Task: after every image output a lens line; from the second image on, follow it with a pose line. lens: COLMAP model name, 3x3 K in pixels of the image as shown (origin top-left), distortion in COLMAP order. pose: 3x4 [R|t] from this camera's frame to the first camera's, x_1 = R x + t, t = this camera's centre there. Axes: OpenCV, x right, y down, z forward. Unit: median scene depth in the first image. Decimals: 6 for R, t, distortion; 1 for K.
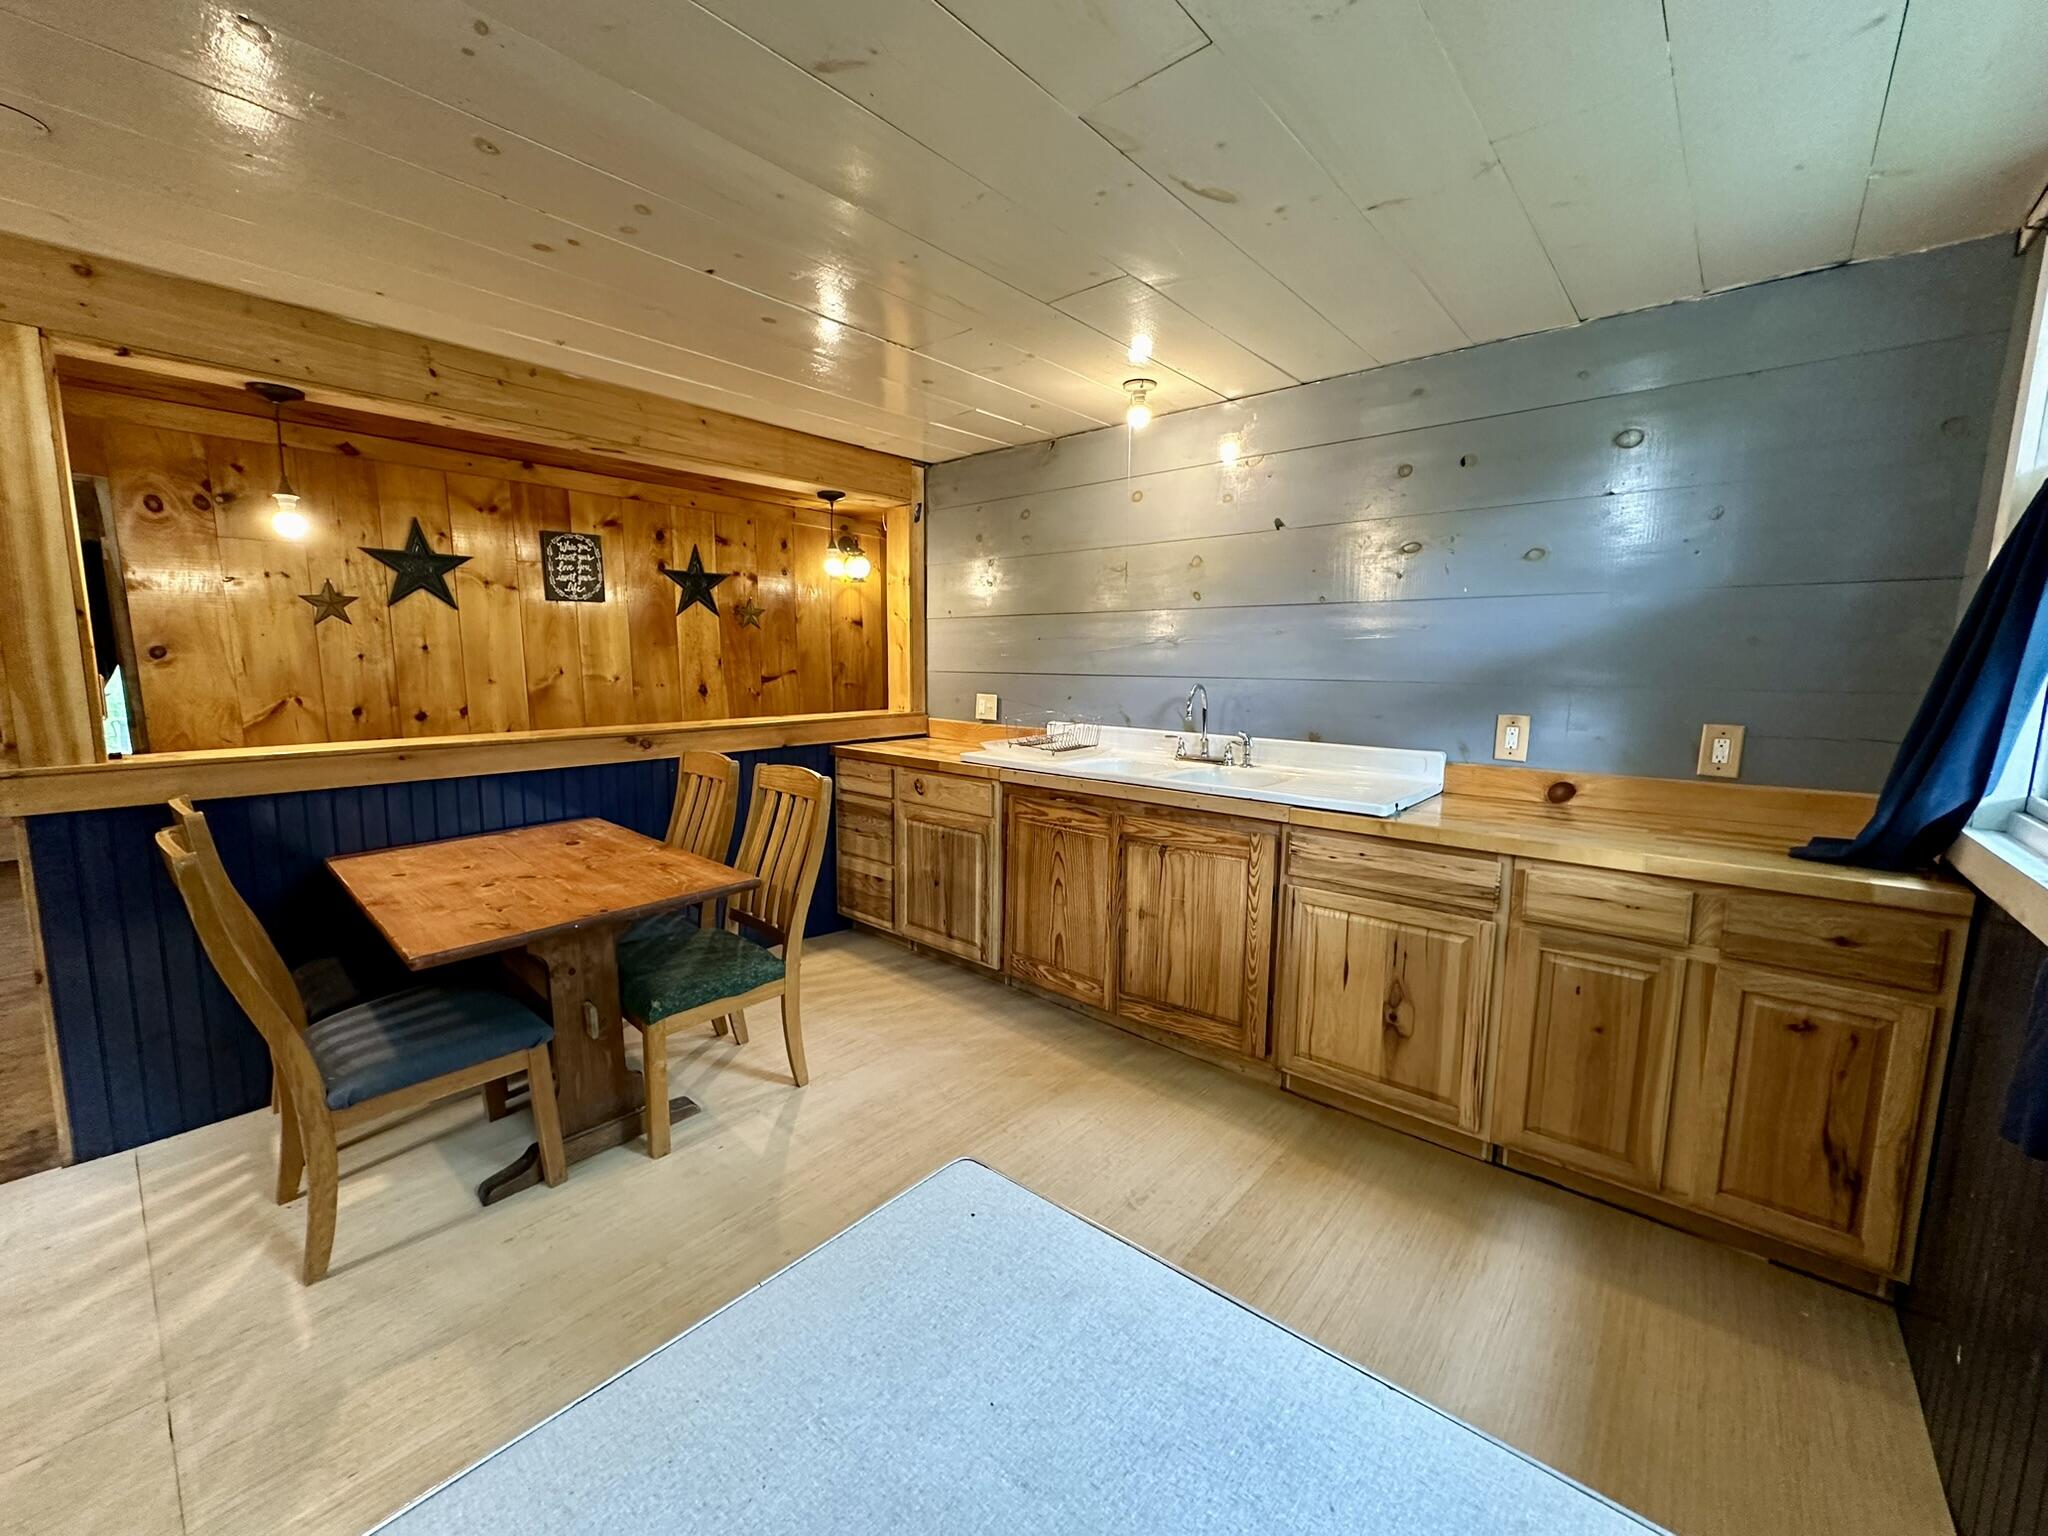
lens RADIAL K [[813.5, 0, 1024.4], [0, 813.5, 764.6], [0, 0, 1]] dist [-0.005542, 0.001242]
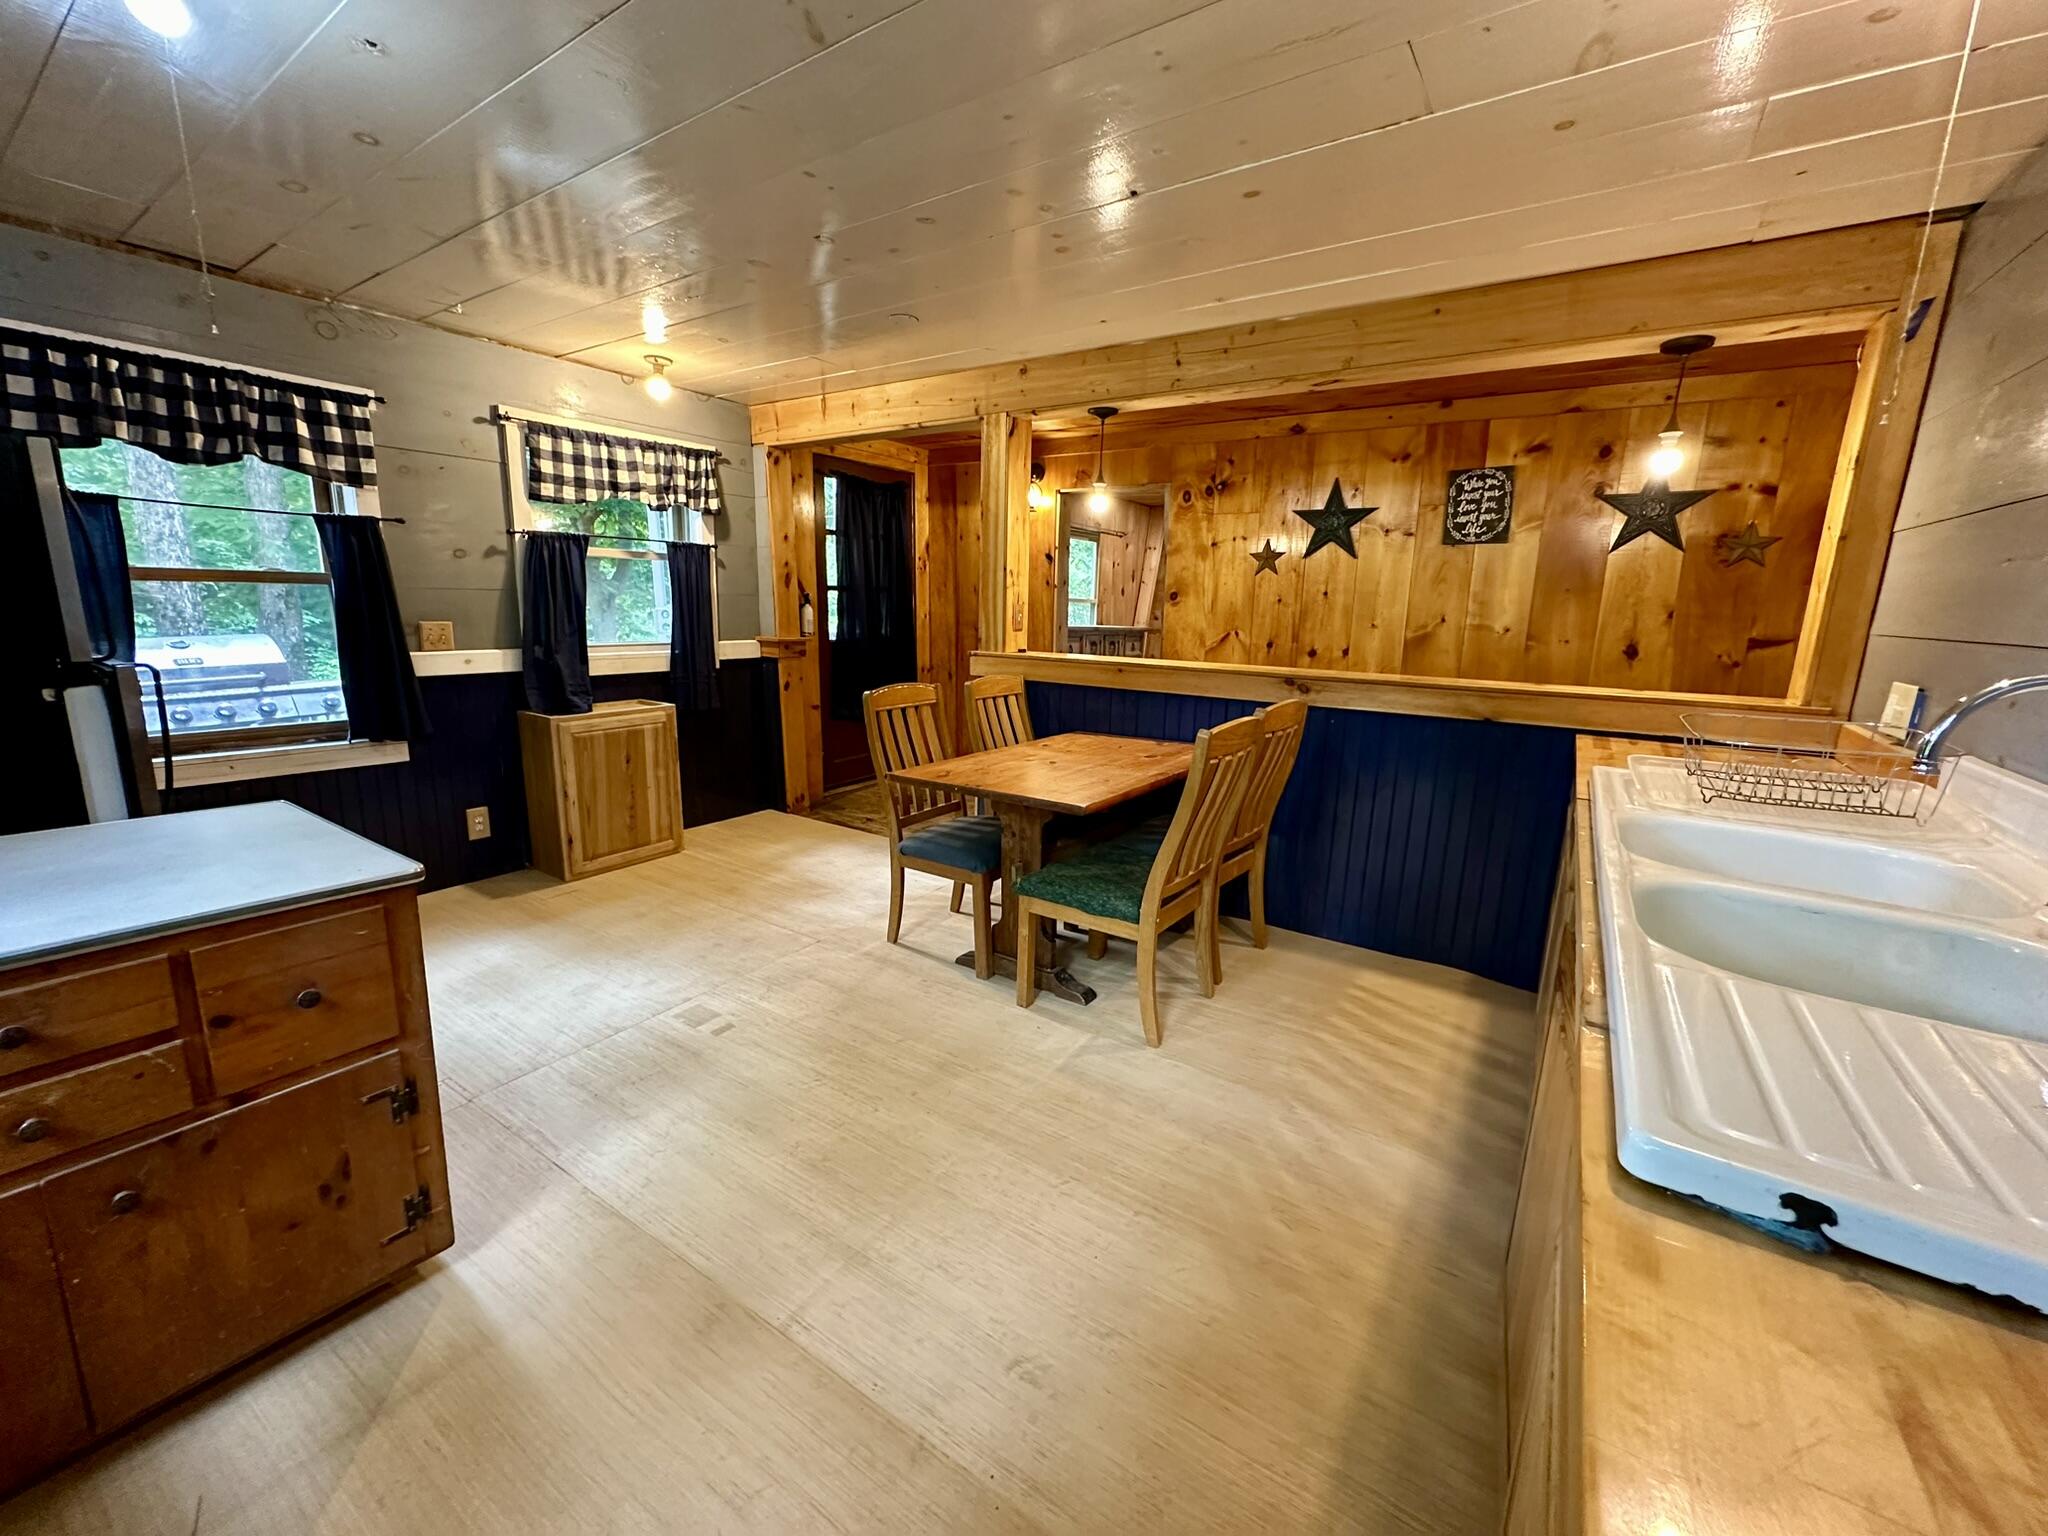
lens RADIAL K [[813.5, 0, 1023.1], [0, 813.5, 767.3], [0, 0, 1]] dist [-0.005542, 0.001242]
pose [[0.119790, 0.199365, -0.972576, 0.359406], [-0.151767, 0.971793, 0.180512, -0.045790], [0.981131, 0.125981, 0.146669, 0.421550]]
